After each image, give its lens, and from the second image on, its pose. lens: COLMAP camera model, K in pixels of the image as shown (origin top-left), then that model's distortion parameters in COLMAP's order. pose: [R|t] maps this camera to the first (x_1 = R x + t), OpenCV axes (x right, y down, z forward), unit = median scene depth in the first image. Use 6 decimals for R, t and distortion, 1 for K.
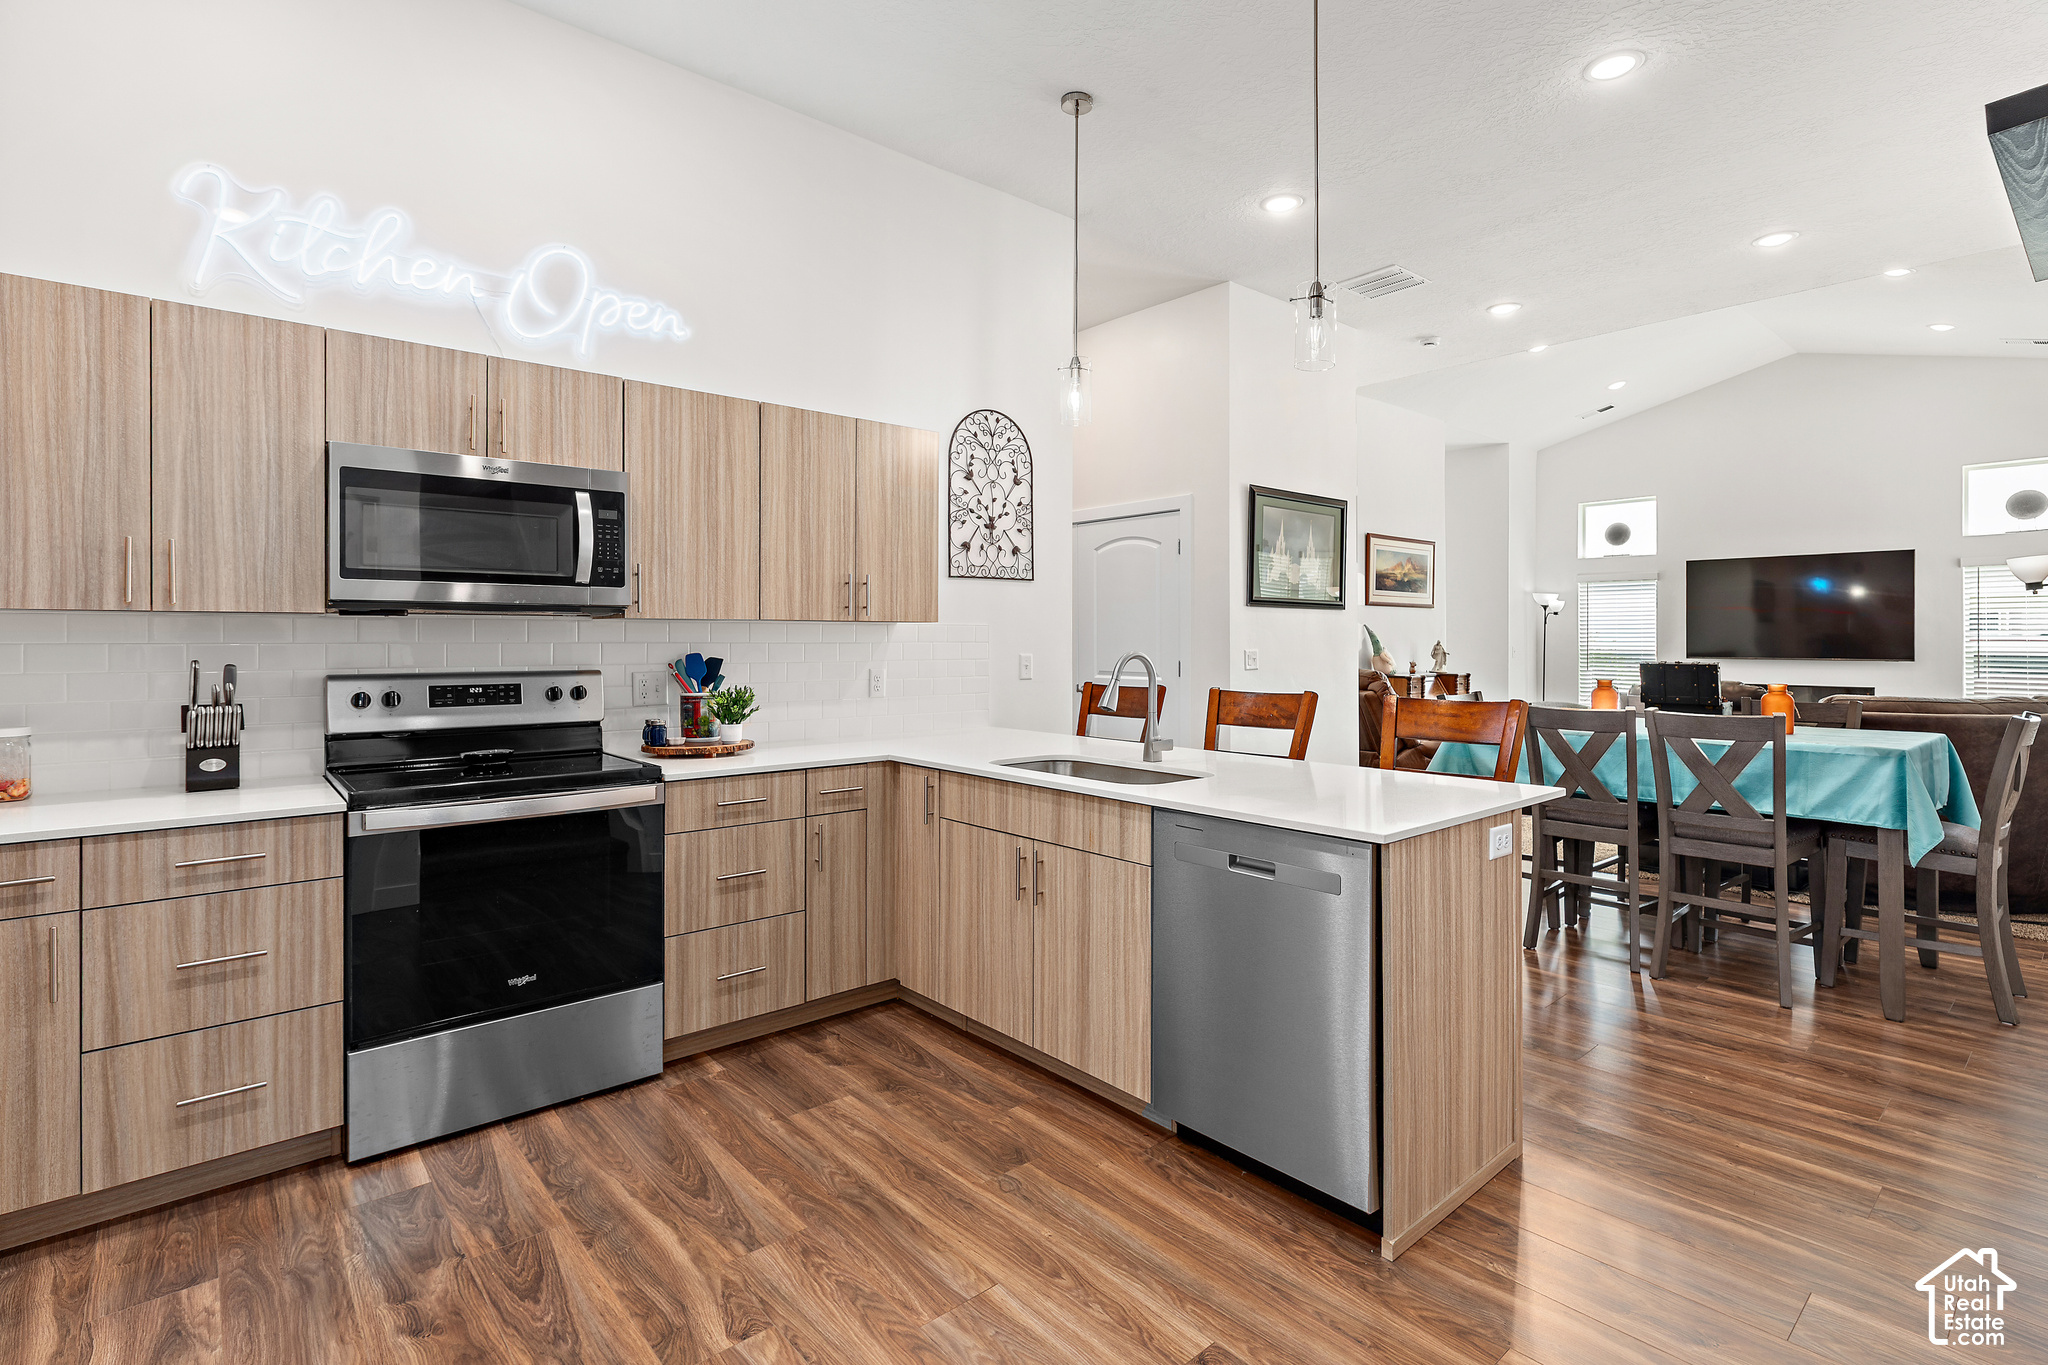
lens RADIAL K [[970.4, 0, 1041.2], [0, 970.4, 644.2], [0, 0, 1]] dist [-0.000347, -0.000109]
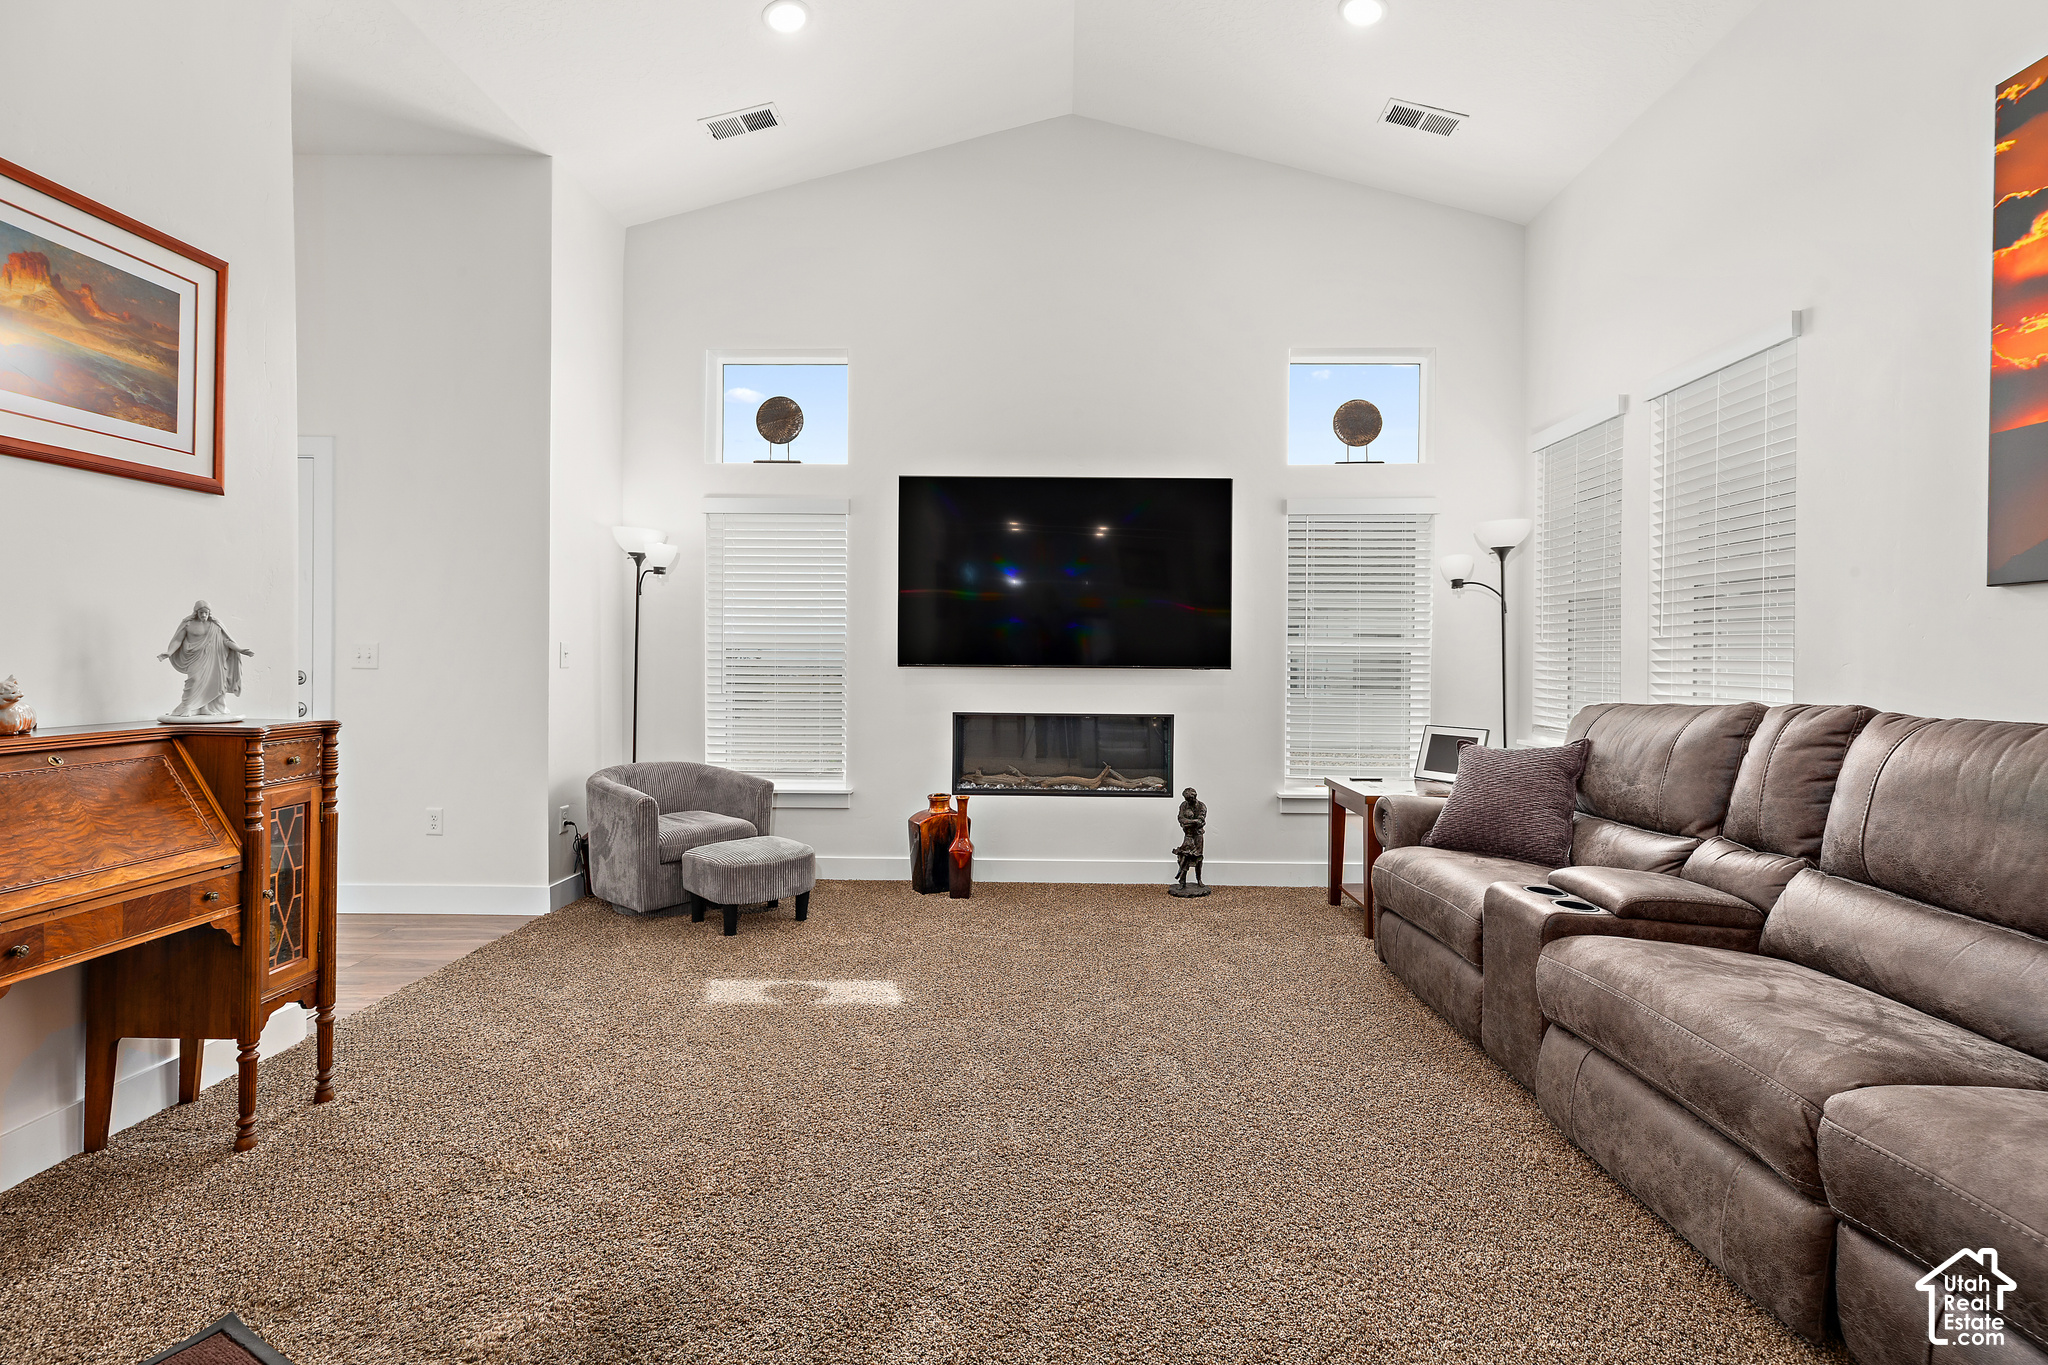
lens RADIAL K [[962.2, 0, 1030.2], [0, 962.2, 635.3], [0, 0, 1]] dist [0.006254, 0.000313]
pose [[0.683360, 0.021328, 0.729770, 1.000924], [-0.004329, 0.999674, -0.025162, 0.030177], [-0.730068, 0.014035, 0.683230, 1.764823]]
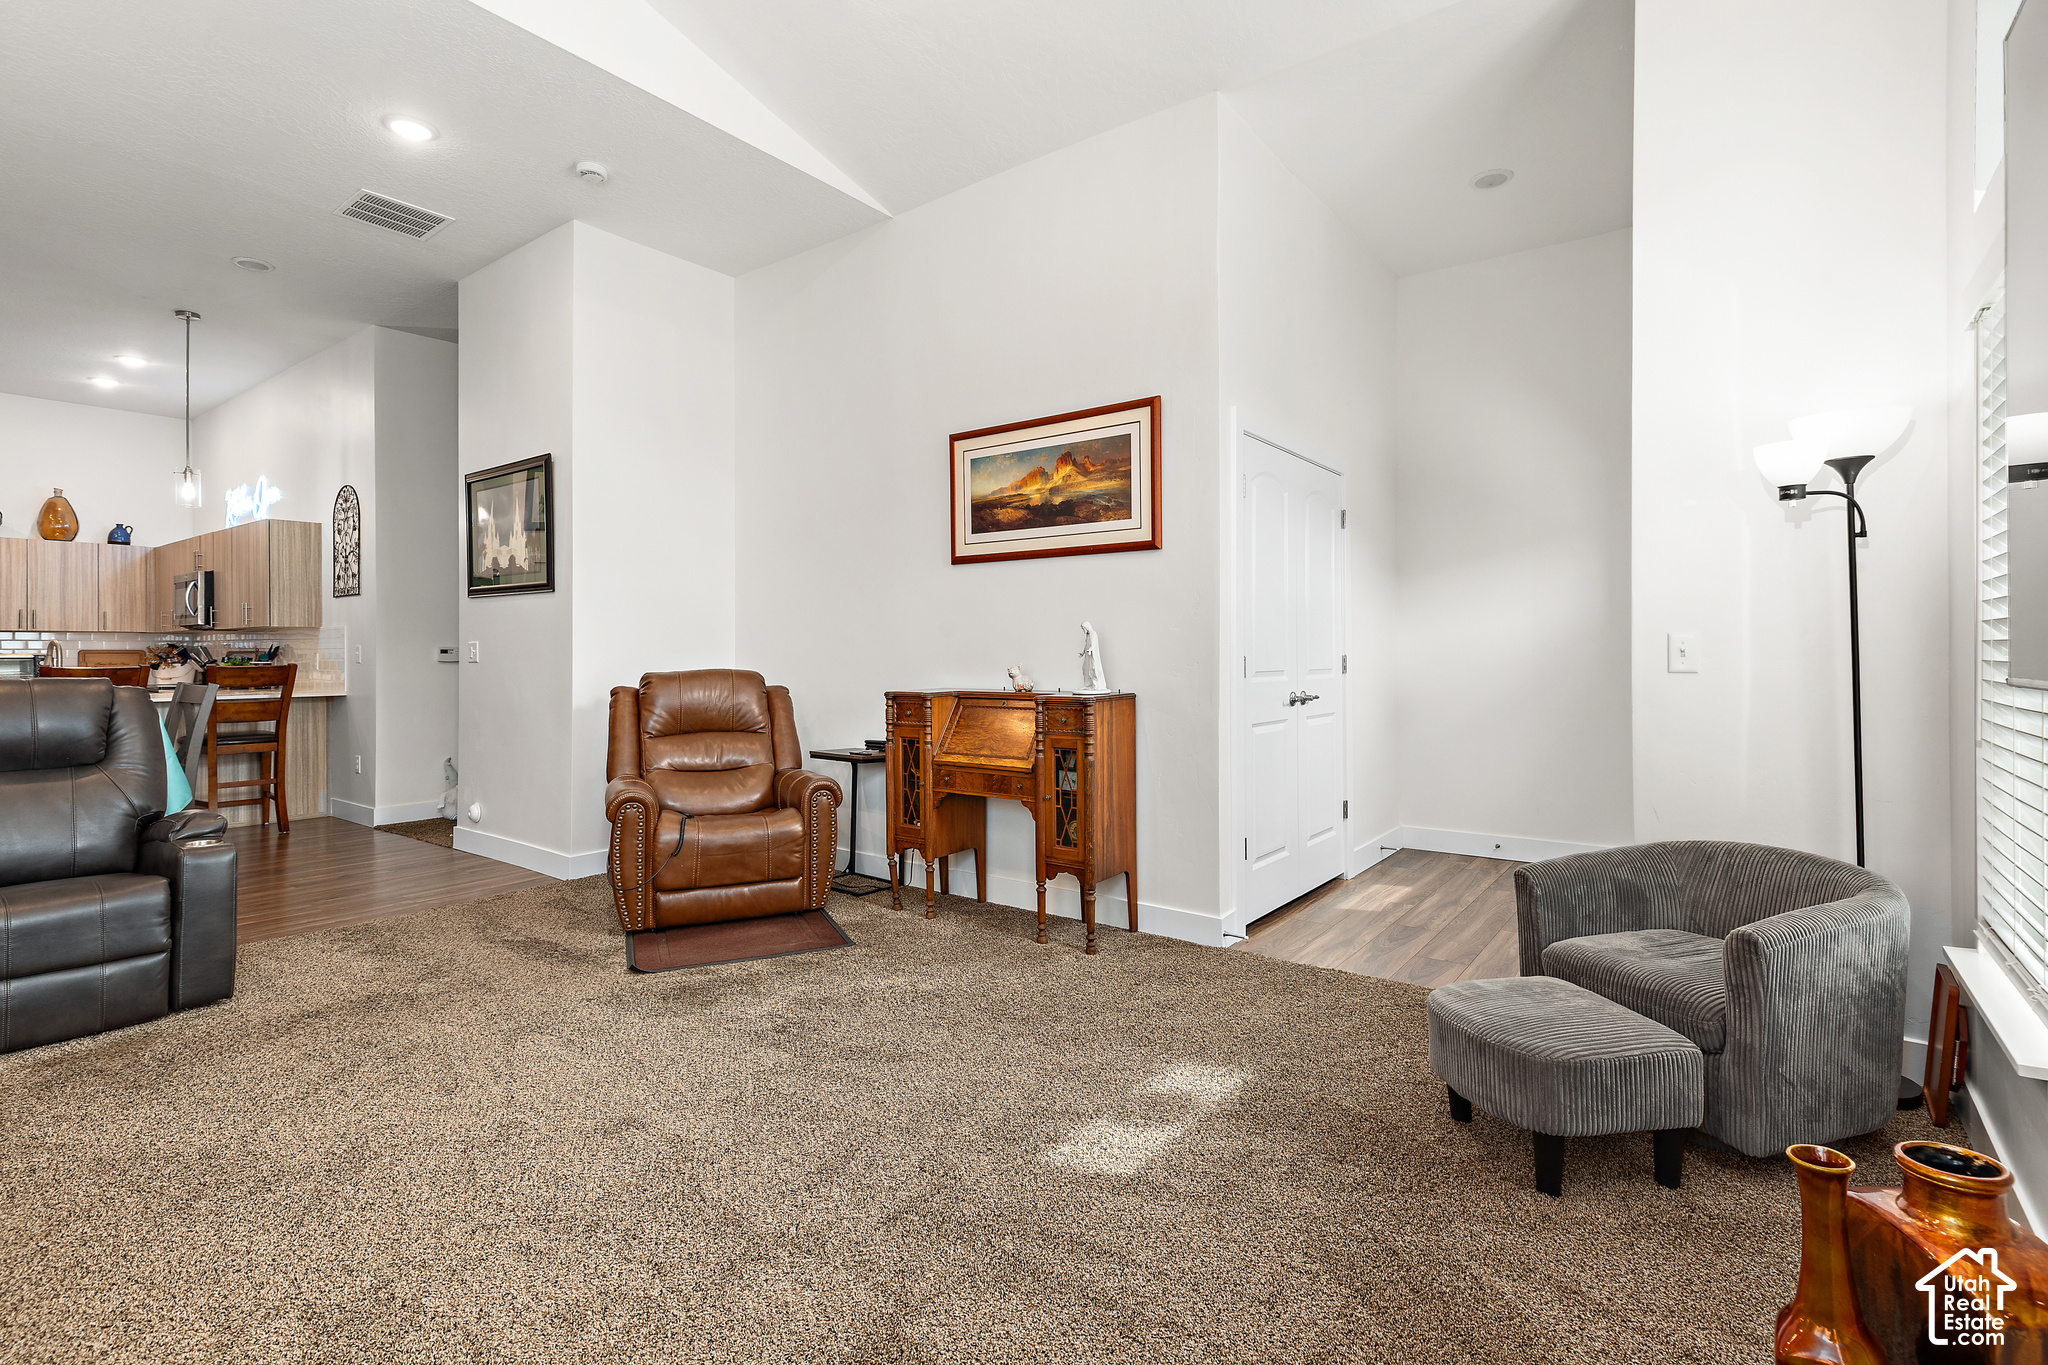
lens RADIAL K [[963.2, 0, 1034.6], [0, 963.2, 646.7], [0, 0, 1]] dist [0.011020, 0.000934]
pose [[0.206775, -0.004379, -0.978379, 2.286690], [-0.001242, 0.999988, -0.004738, 0.024985], [0.978388, 0.002195, 0.206767, 2.399752]]
